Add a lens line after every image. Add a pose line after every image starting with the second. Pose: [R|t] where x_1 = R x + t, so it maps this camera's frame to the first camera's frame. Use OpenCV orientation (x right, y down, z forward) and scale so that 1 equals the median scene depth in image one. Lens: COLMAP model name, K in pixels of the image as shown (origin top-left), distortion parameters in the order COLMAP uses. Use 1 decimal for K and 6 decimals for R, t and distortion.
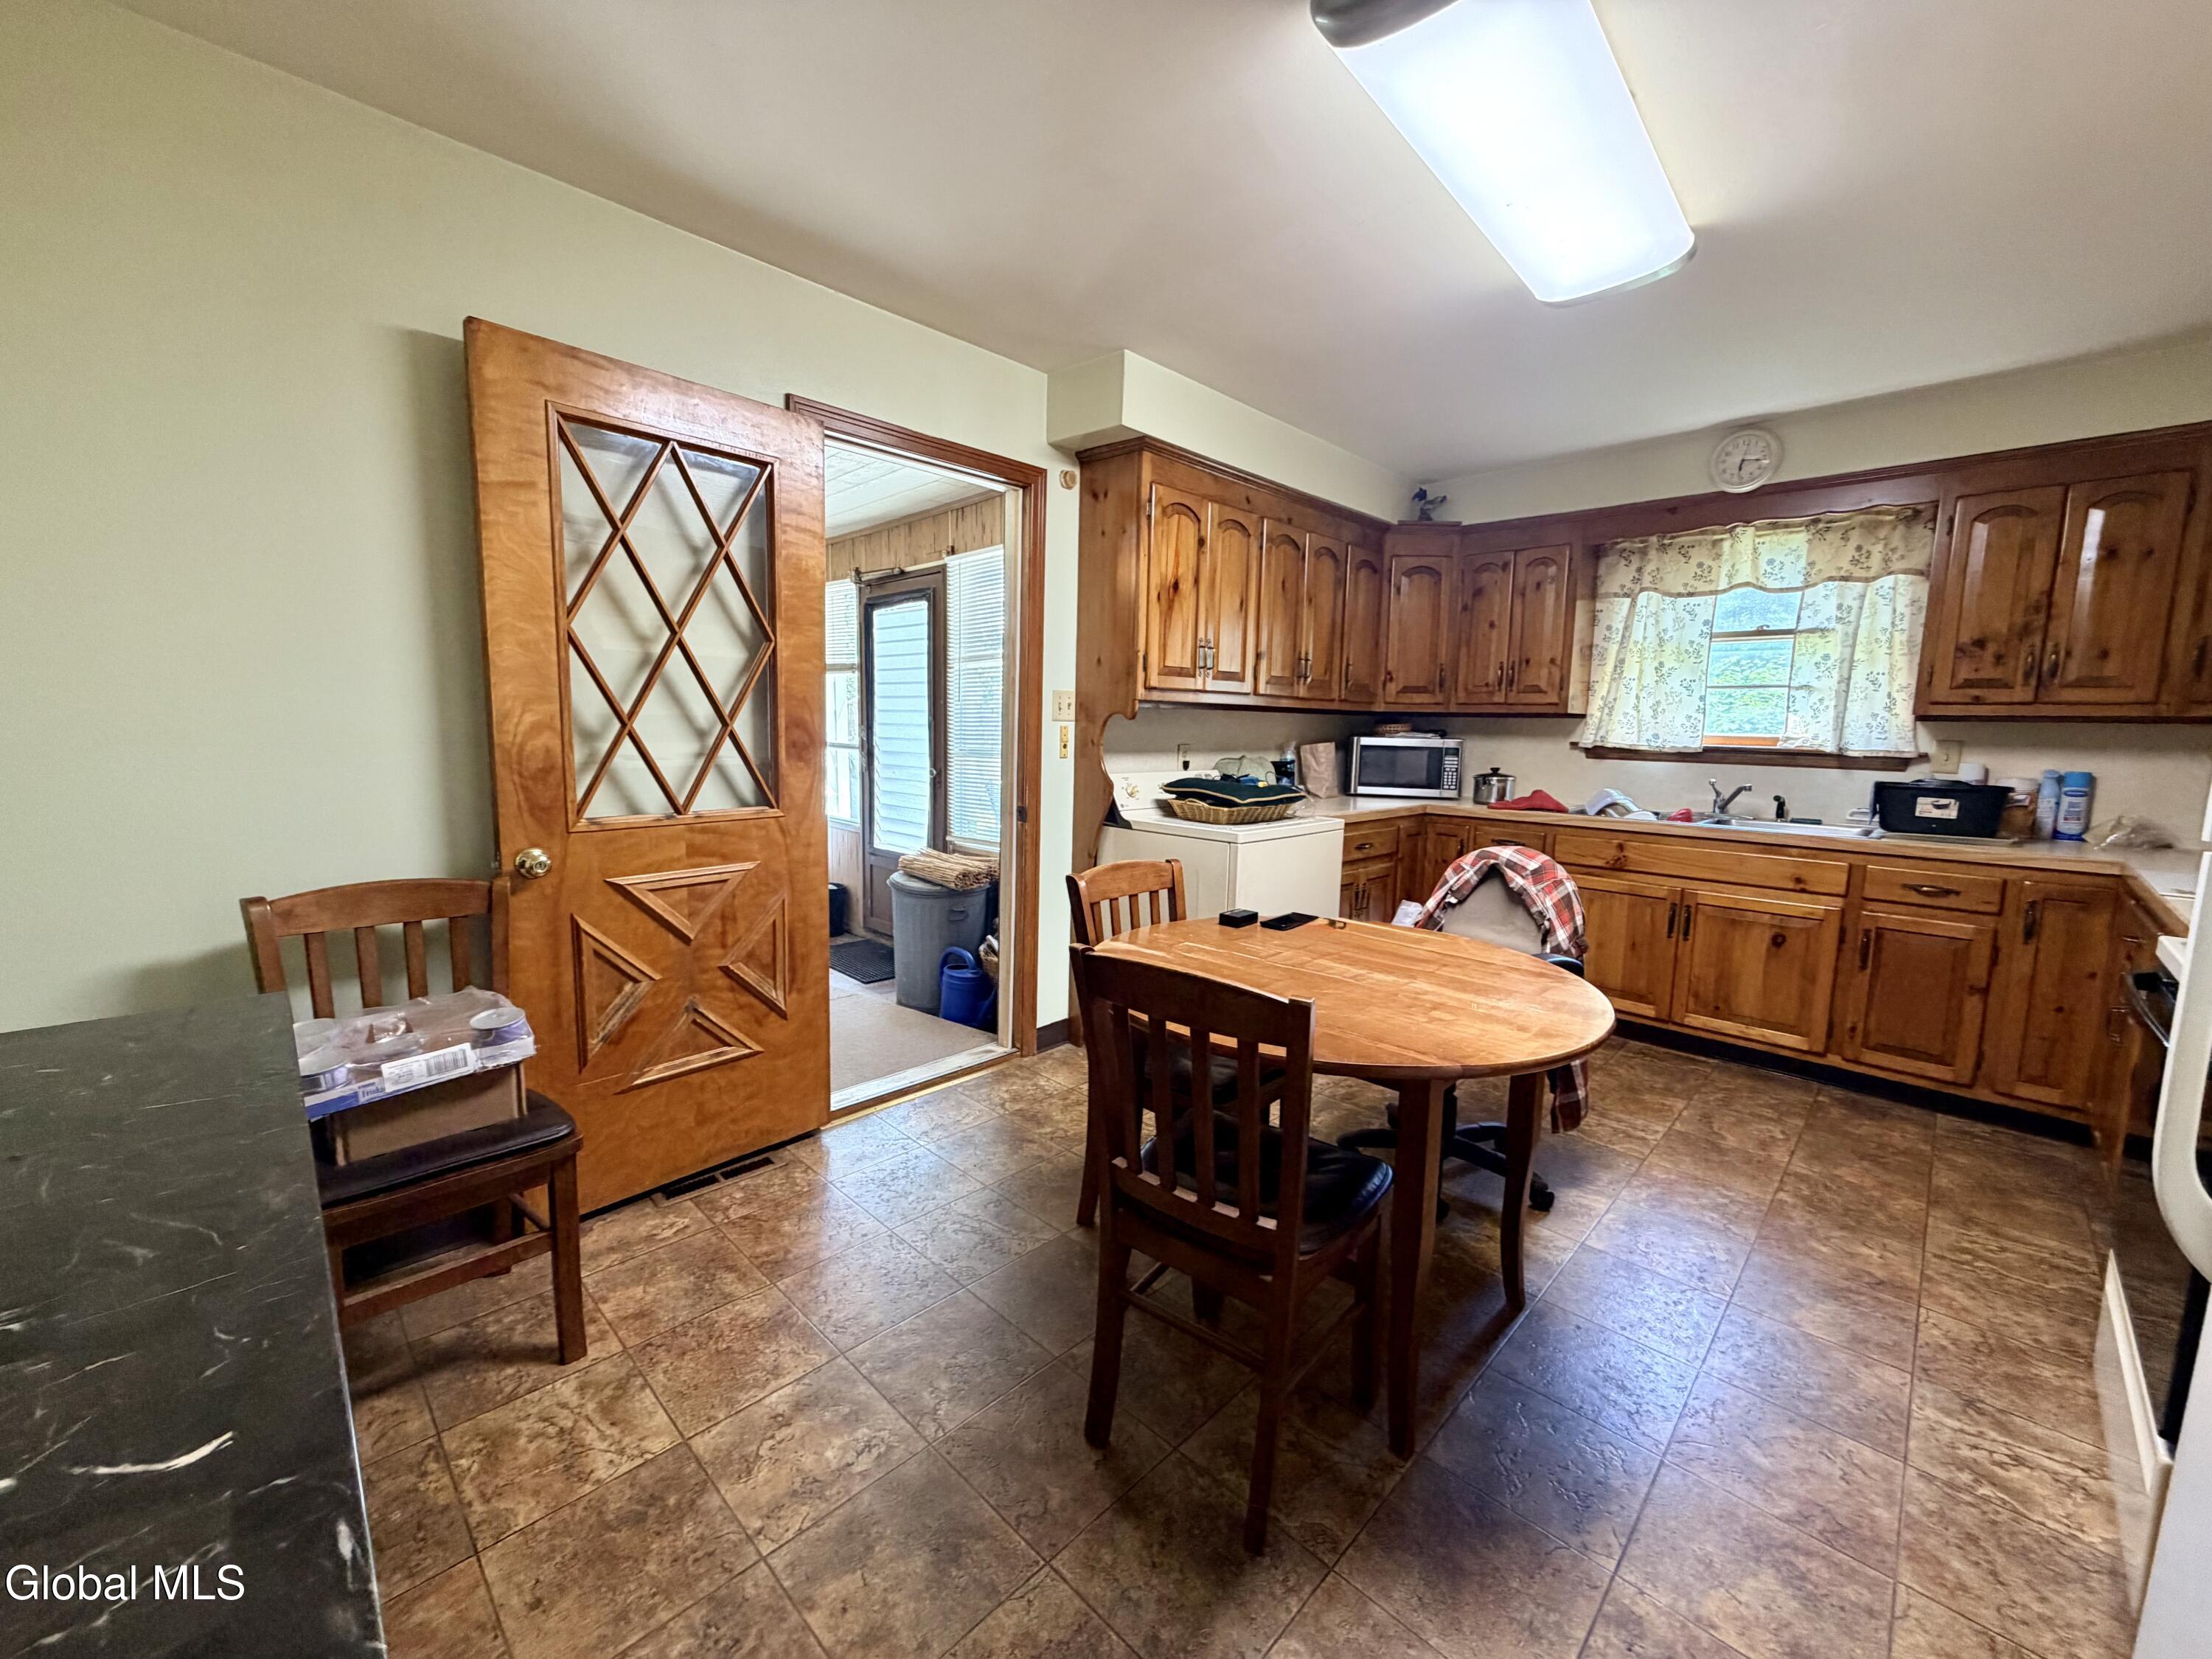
lens RADIAL K [[878.4, 0, 1094.5], [0, 878.4, 830.7], [0, 0, 1]] dist [0.002988, 0.000323]
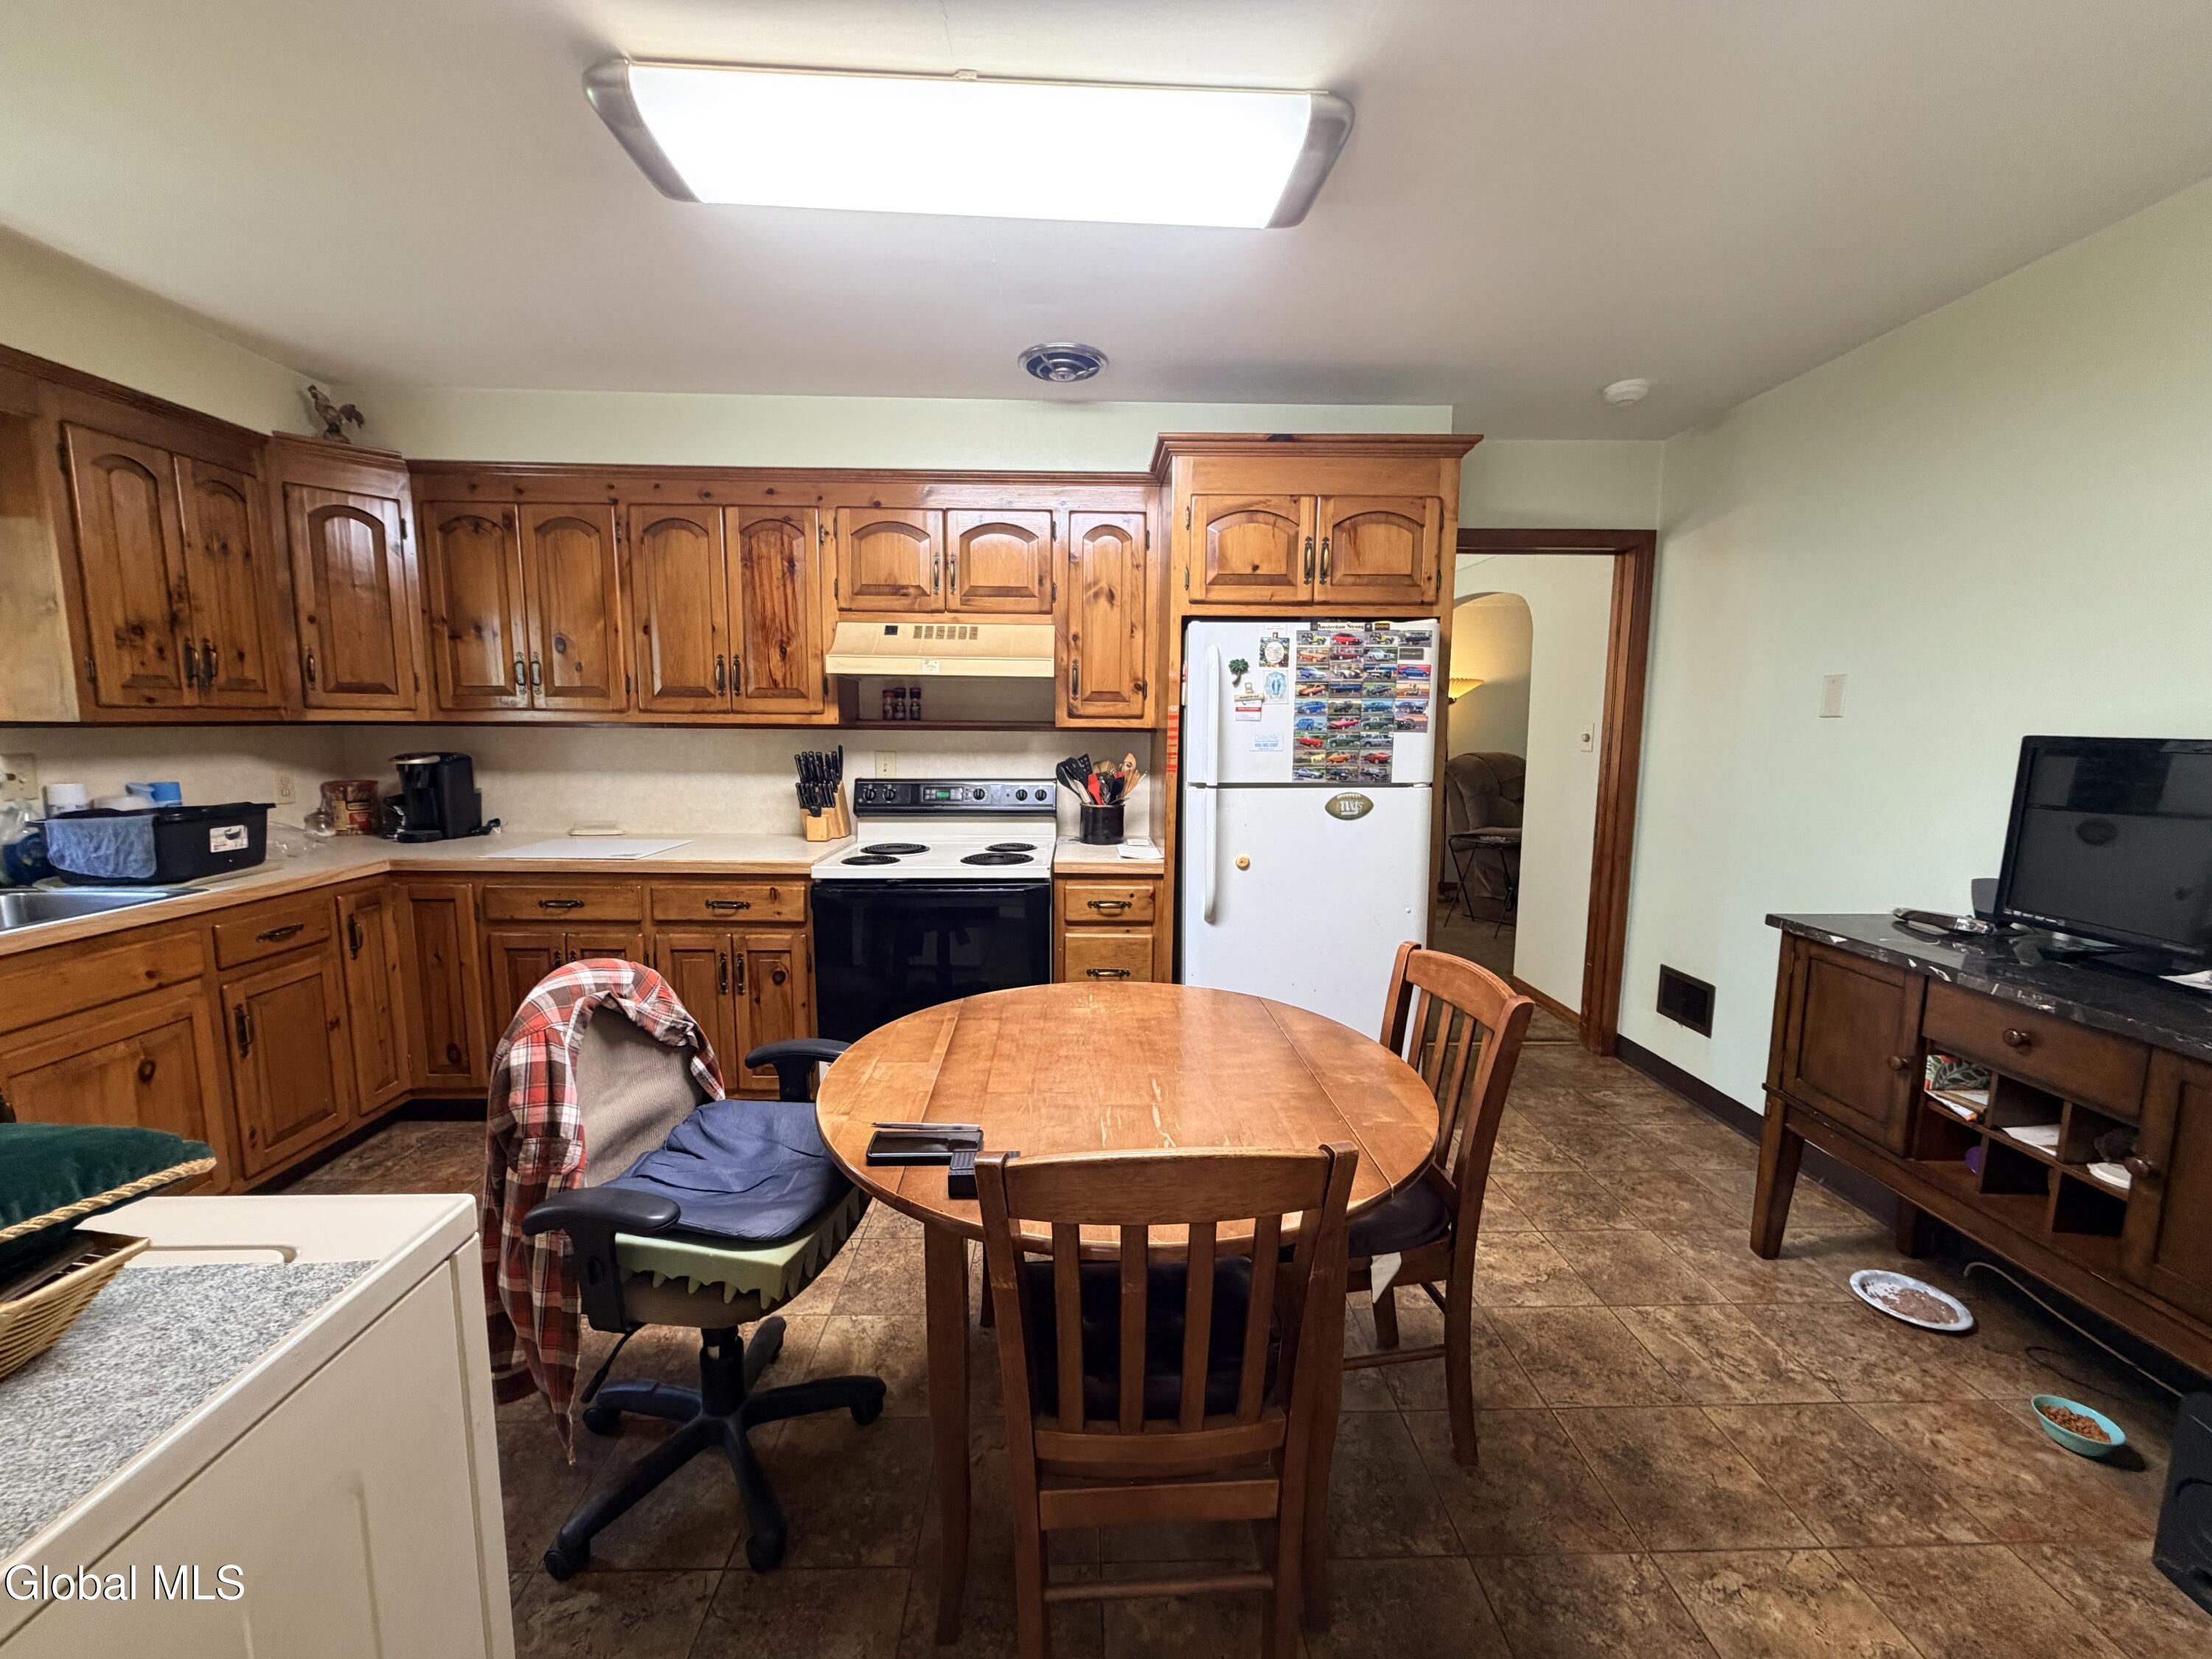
lens RADIAL K [[878.4, 0, 1098.7], [0, 878.4, 827.6], [0, 0, 1]] dist [0.002988, 0.000323]
pose [[-0.718888, -0.110448, 0.686295, -0.172233], [0.063274, 0.972801, 0.222835, -0.165742], [-0.692240, 0.203618, -0.692346, 1.008024]]
